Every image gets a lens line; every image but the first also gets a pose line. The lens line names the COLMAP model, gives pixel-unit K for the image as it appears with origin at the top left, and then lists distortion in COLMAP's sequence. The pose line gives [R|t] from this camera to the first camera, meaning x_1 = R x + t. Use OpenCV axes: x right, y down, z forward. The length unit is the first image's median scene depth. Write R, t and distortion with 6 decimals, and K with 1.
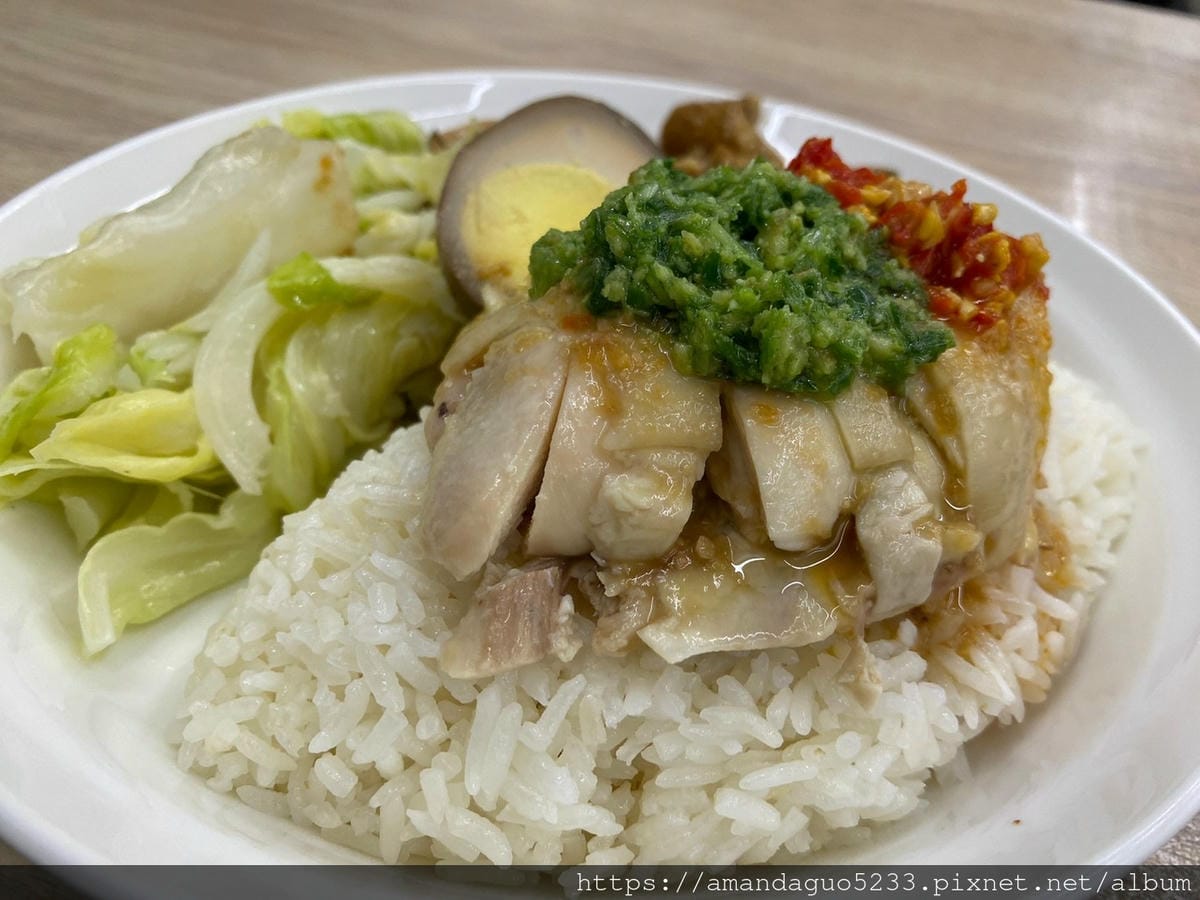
lens RADIAL K [[954.8, 0, 602.2], [0, 954.8, 446.5], [0, 0, 1]] dist [-0.012708, -0.008828]
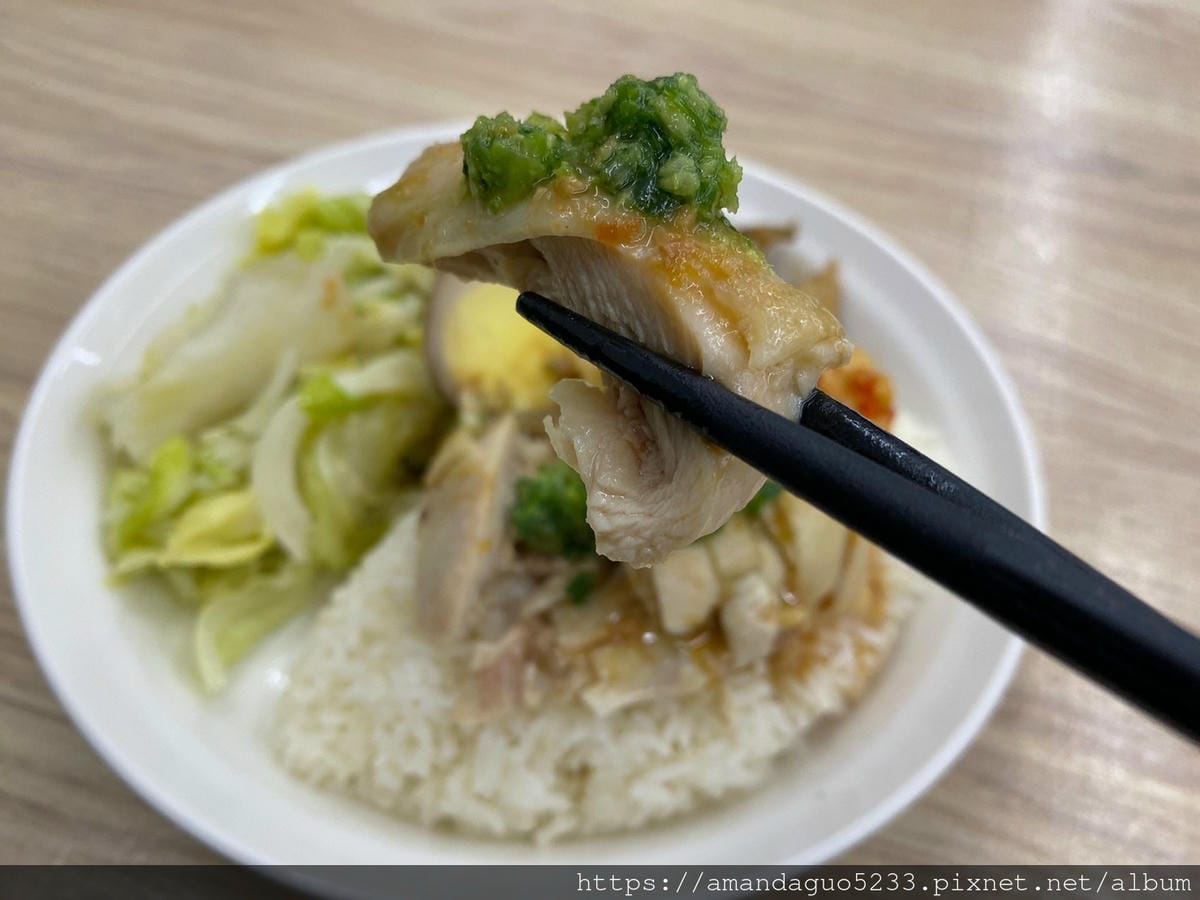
lens RADIAL K [[989.4, 0, 598.7], [0, 989.4, 450.6], [0, 0, 1]] dist [-0.032375, -0.003761]
pose [[0.999404, -0.024855, 0.023947, 0.038888], [0.020620, 0.986376, 0.163208, -0.438175], [-0.027677, -0.162617, 0.986301, -0.511555]]
